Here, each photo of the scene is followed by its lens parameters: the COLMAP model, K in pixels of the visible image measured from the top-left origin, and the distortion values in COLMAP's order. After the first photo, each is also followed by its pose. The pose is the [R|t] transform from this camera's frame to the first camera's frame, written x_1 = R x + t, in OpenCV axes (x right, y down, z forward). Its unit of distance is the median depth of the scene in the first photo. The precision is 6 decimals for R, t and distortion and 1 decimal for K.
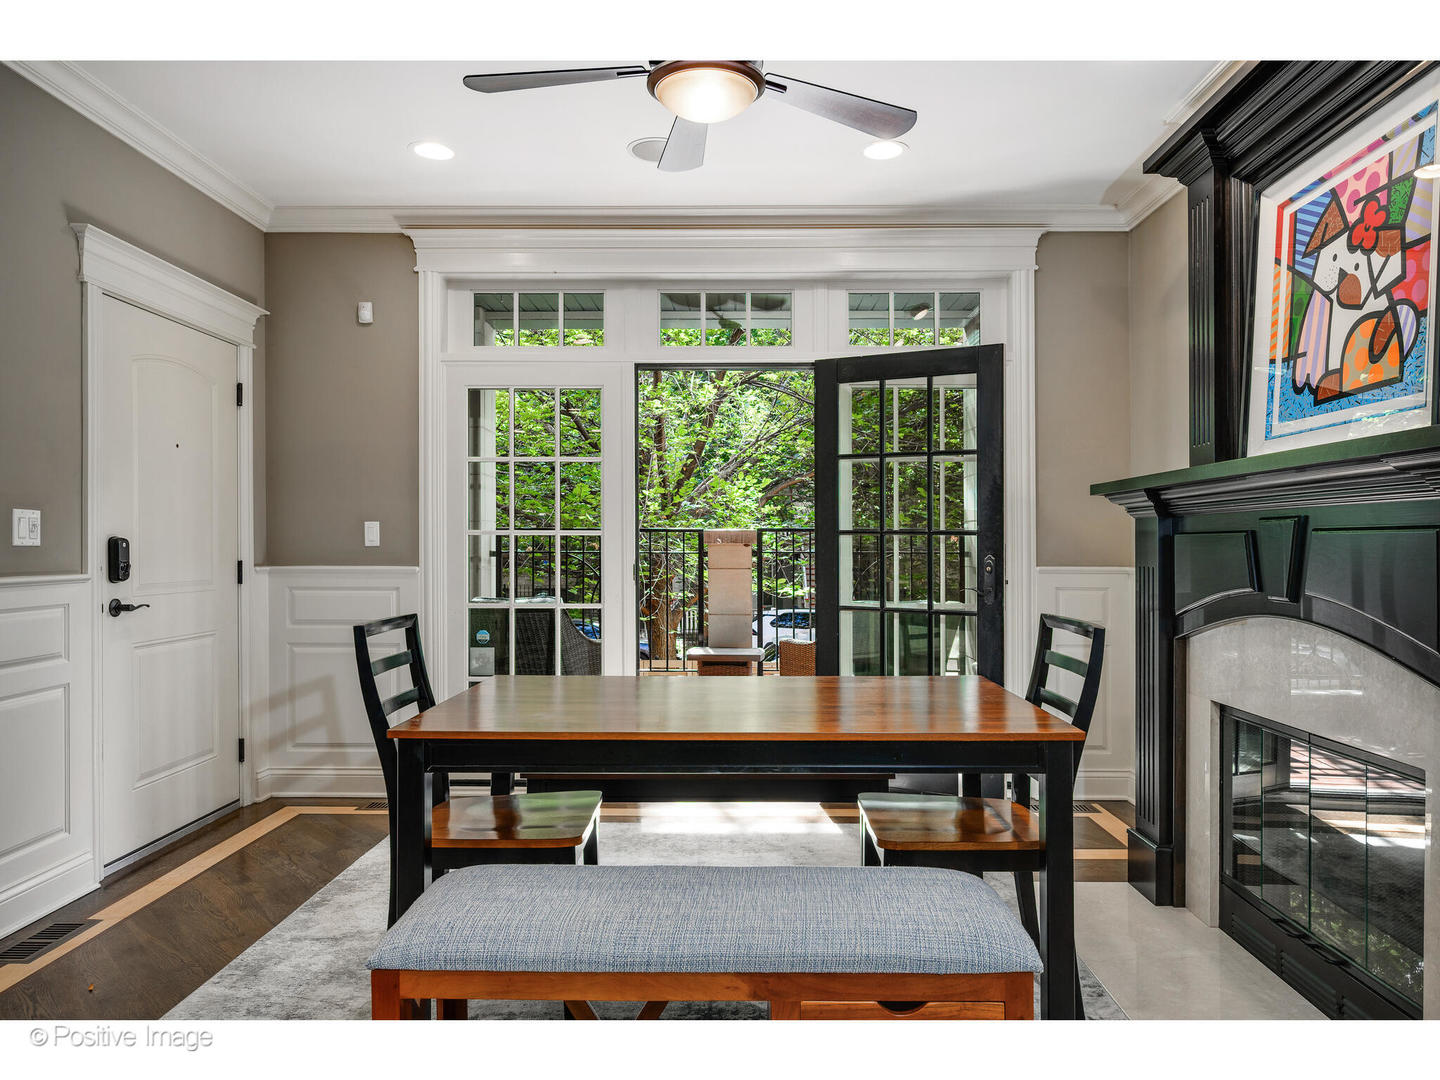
lens RADIAL K [[974.1, 0, 721.8], [0, 974.1, 535.0], [0, 0, 1]] dist [-0.007598, 0.000671]
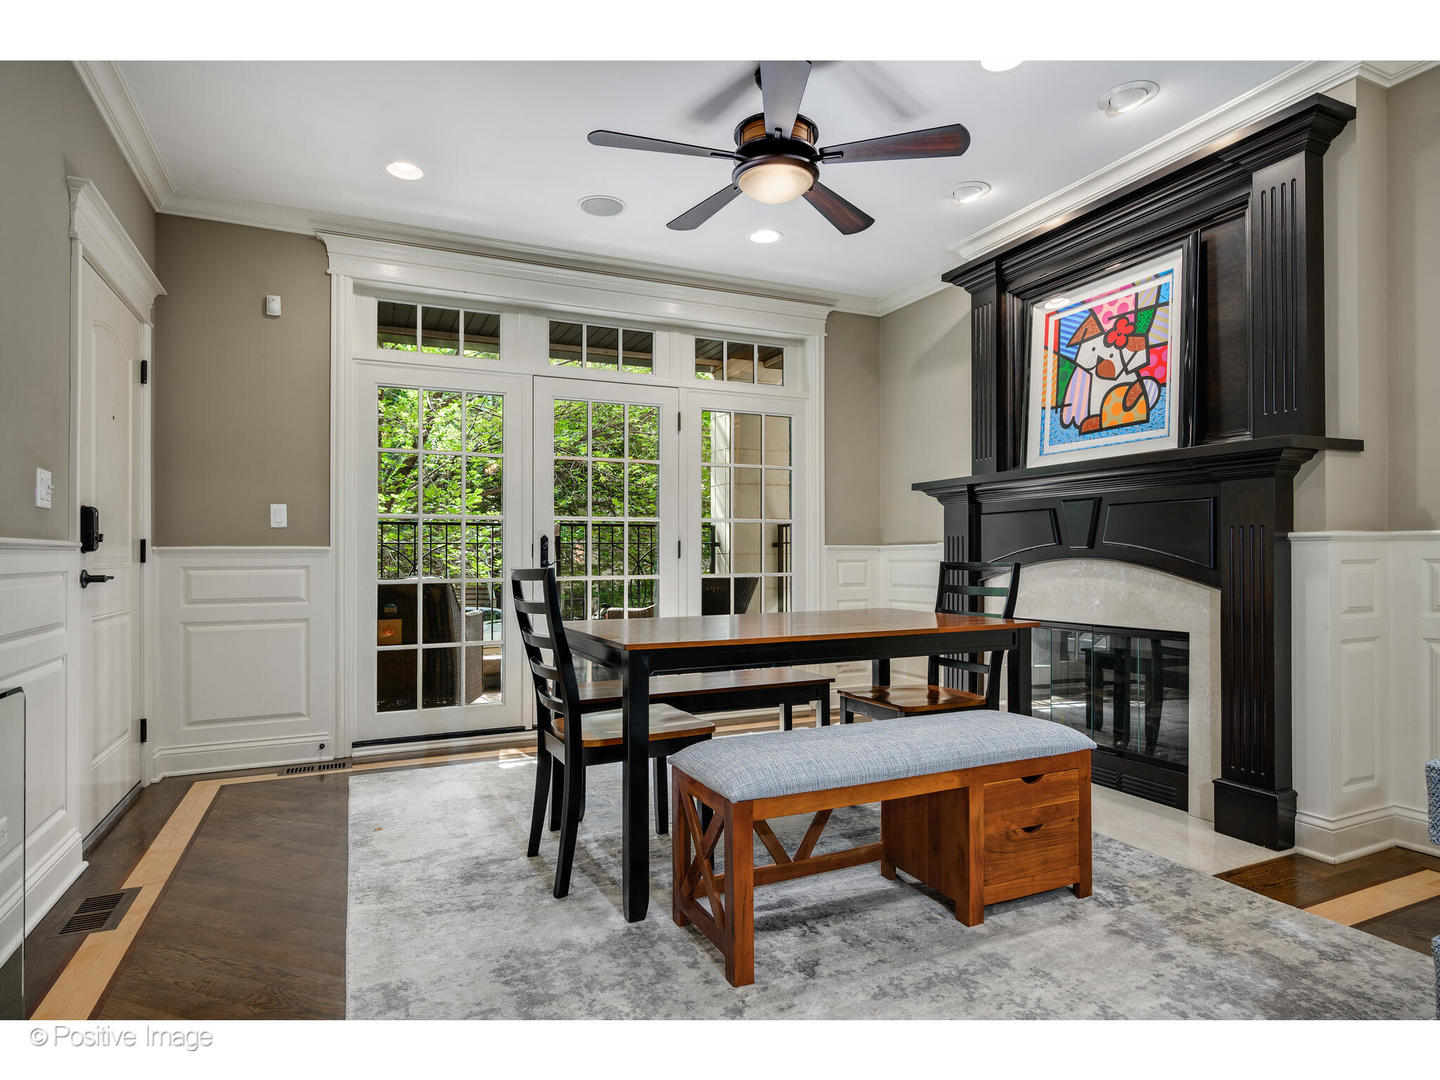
lens RADIAL K [[814.2, 0, 719.1], [0, 814.2, 547.2], [0, 0, 1]] dist [-0.006431, -0.001380]
pose [[0.901017, 0.000078, 0.433784, -0.537625], [0.000506, 0.999999, -0.001230, 0.059433], [-0.433784, 0.001328, 0.901016, -0.002236]]
